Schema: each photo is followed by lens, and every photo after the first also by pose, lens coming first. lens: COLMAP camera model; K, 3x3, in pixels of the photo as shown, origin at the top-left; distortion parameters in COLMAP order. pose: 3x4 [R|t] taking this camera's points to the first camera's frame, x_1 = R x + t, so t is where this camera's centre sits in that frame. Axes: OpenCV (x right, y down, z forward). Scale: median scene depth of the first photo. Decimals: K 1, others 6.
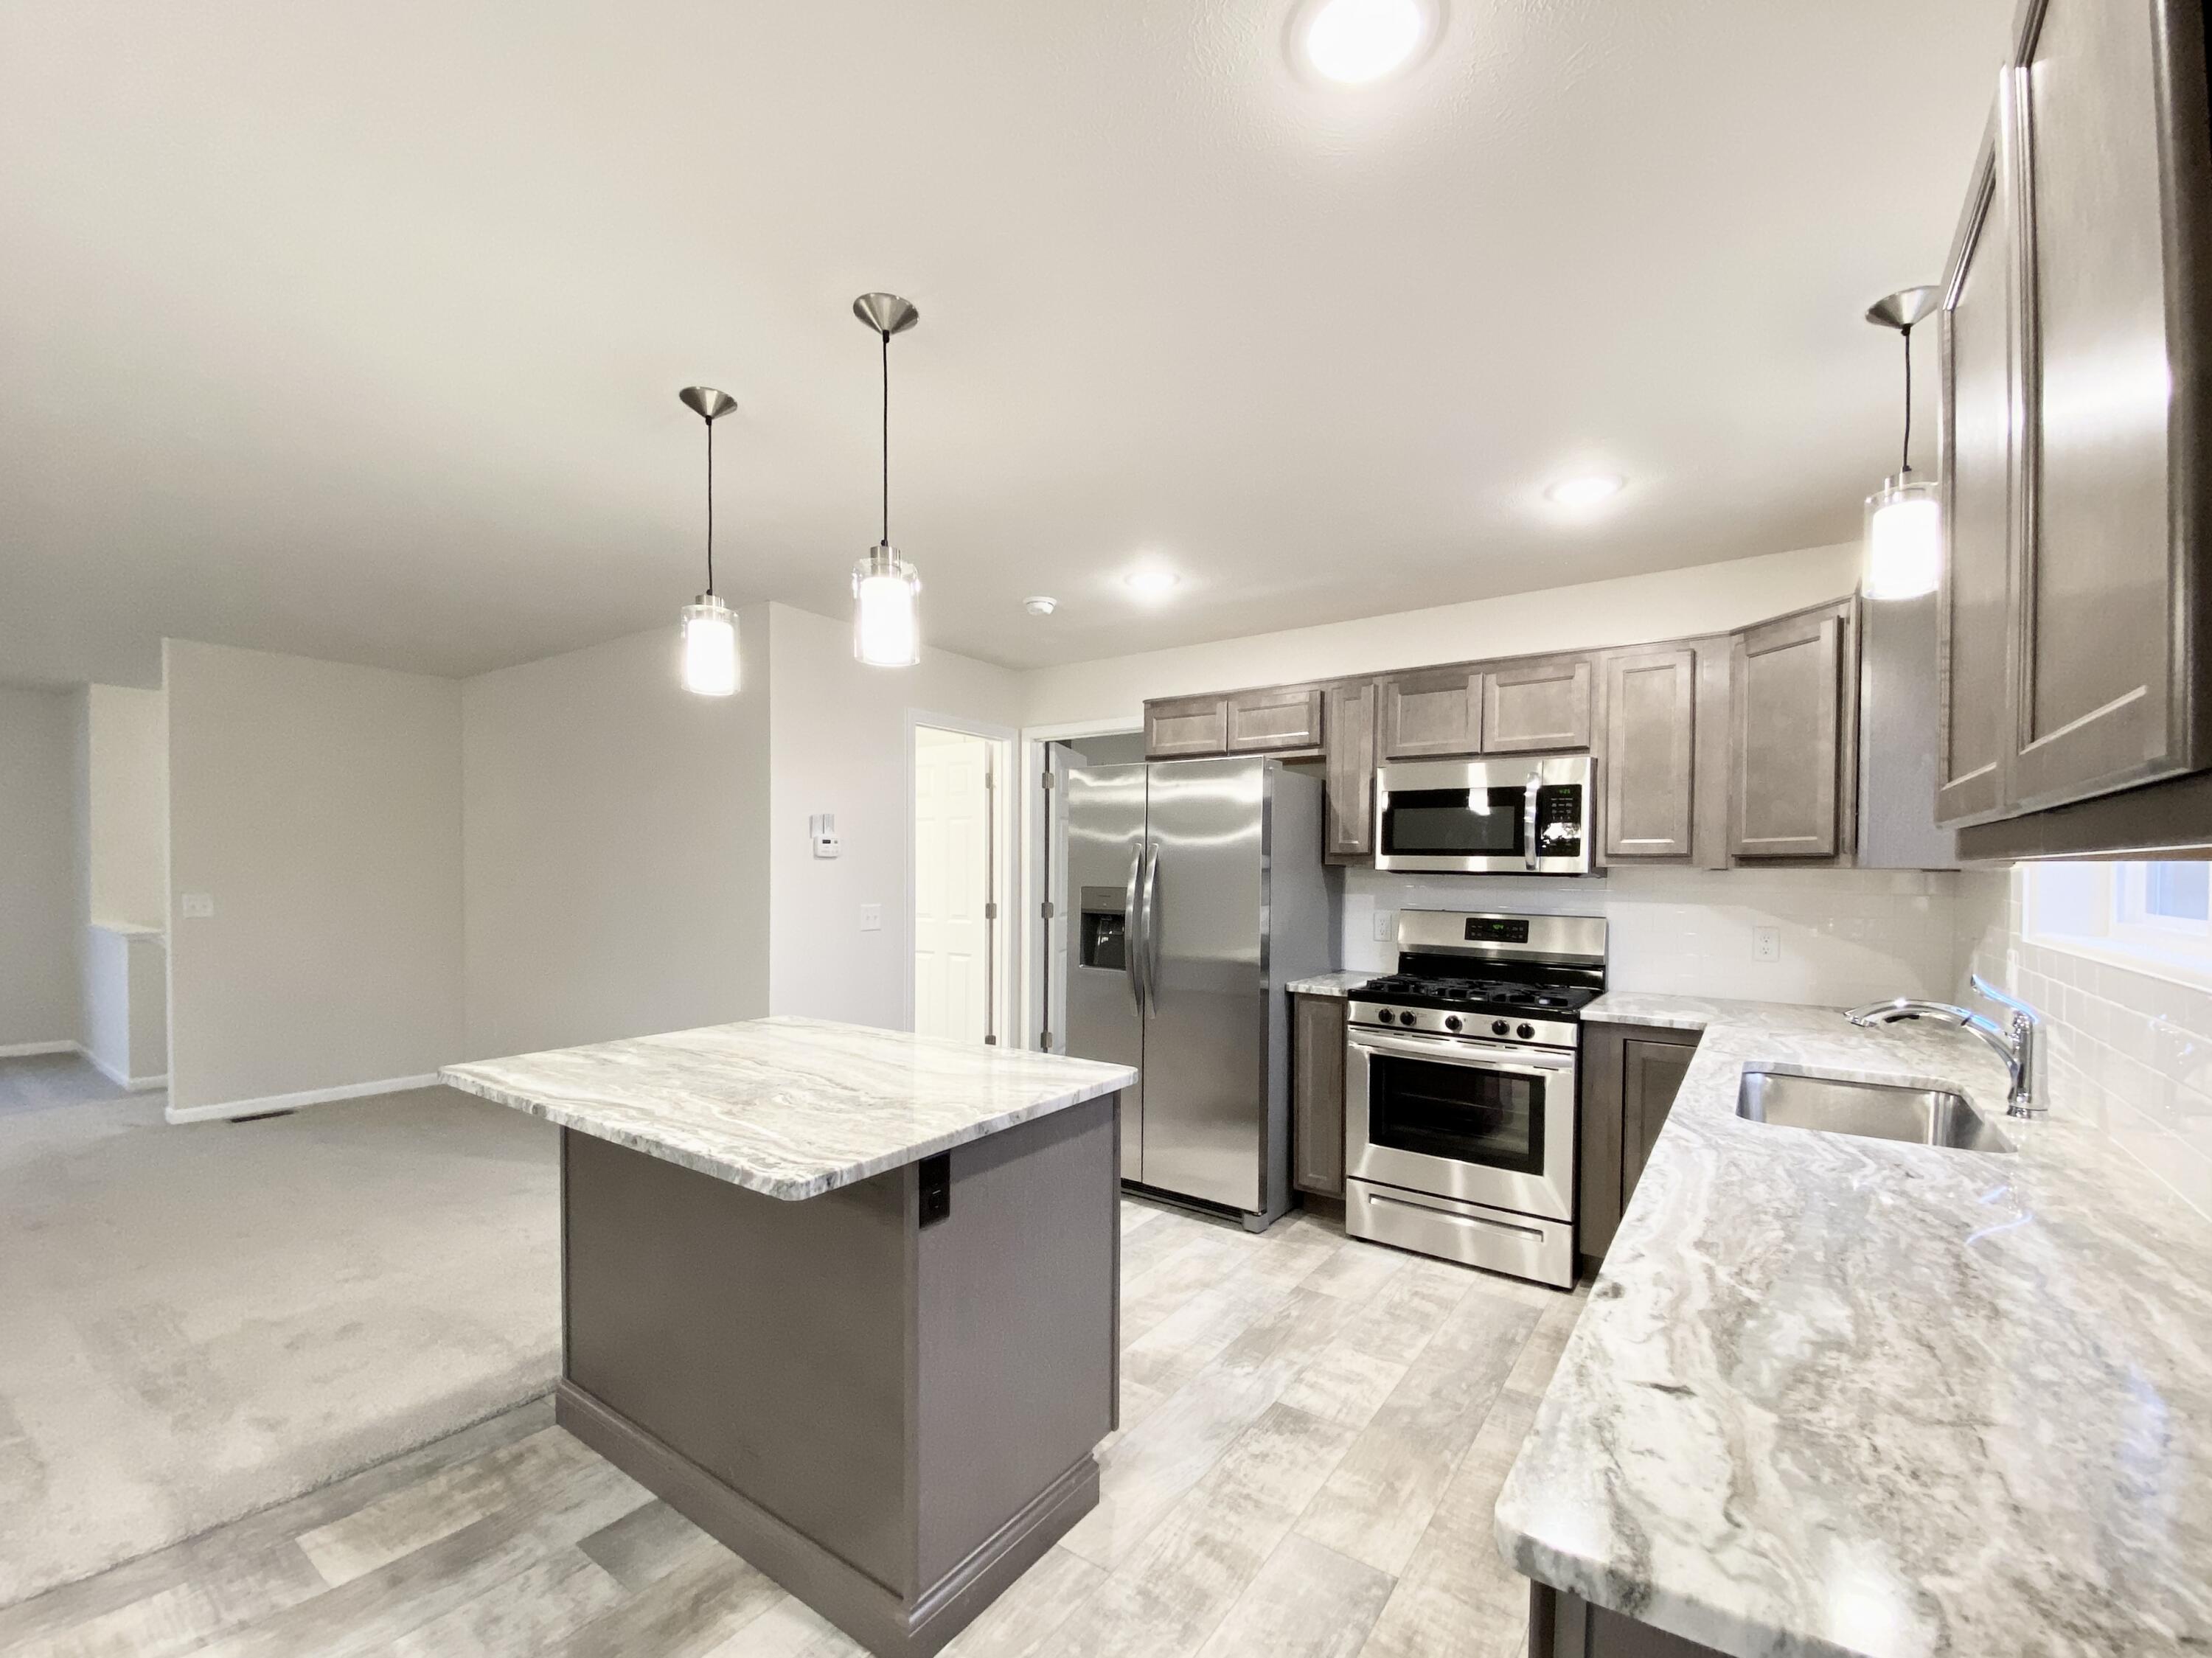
lens RADIAL K [[918.7, 0, 1107.4], [0, 918.7, 880.8], [0, 0, 1]] dist [0.000701, -0.009870]
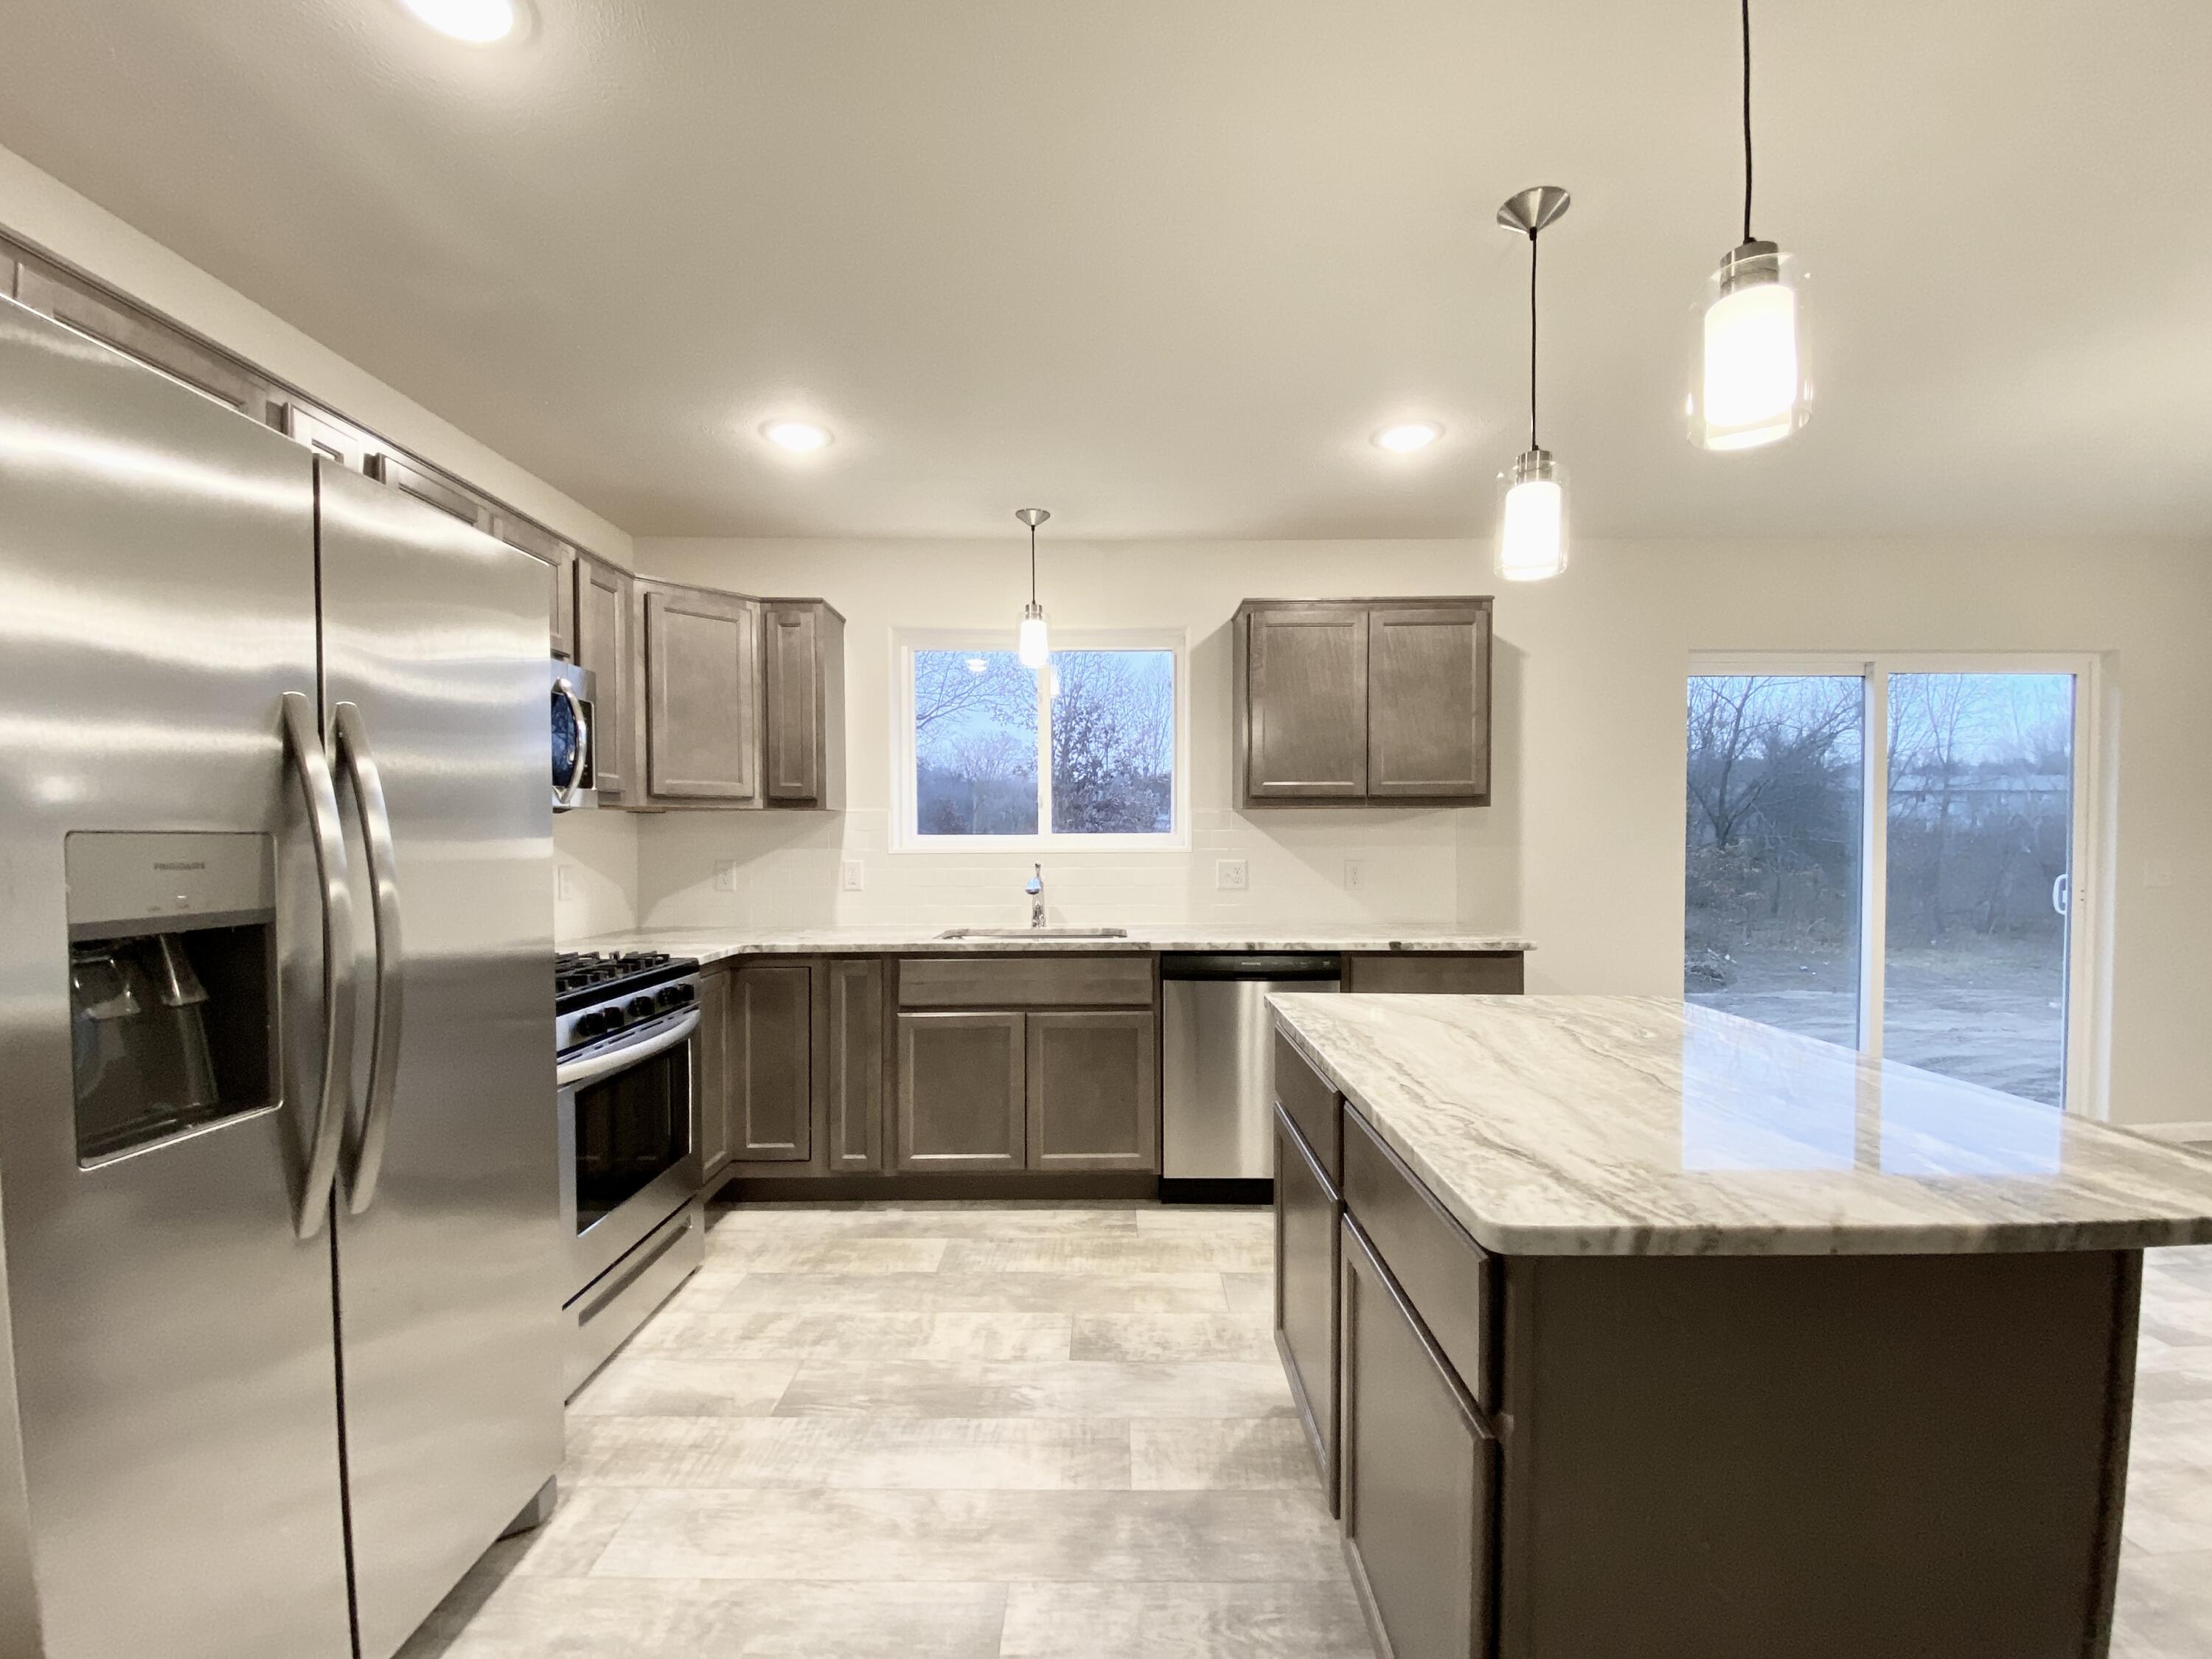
lens RADIAL K [[918.8, 0, 1124.9], [0, 918.8, 835.2], [0, 0, 1]] dist [0.000701, -0.009870]
pose [[-0.575963, 0.001349, 0.817474, -0.468057], [0.013286, 0.999882, 0.007711, 0.016138], [-0.817368, 0.015302, -0.575913, 1.124198]]
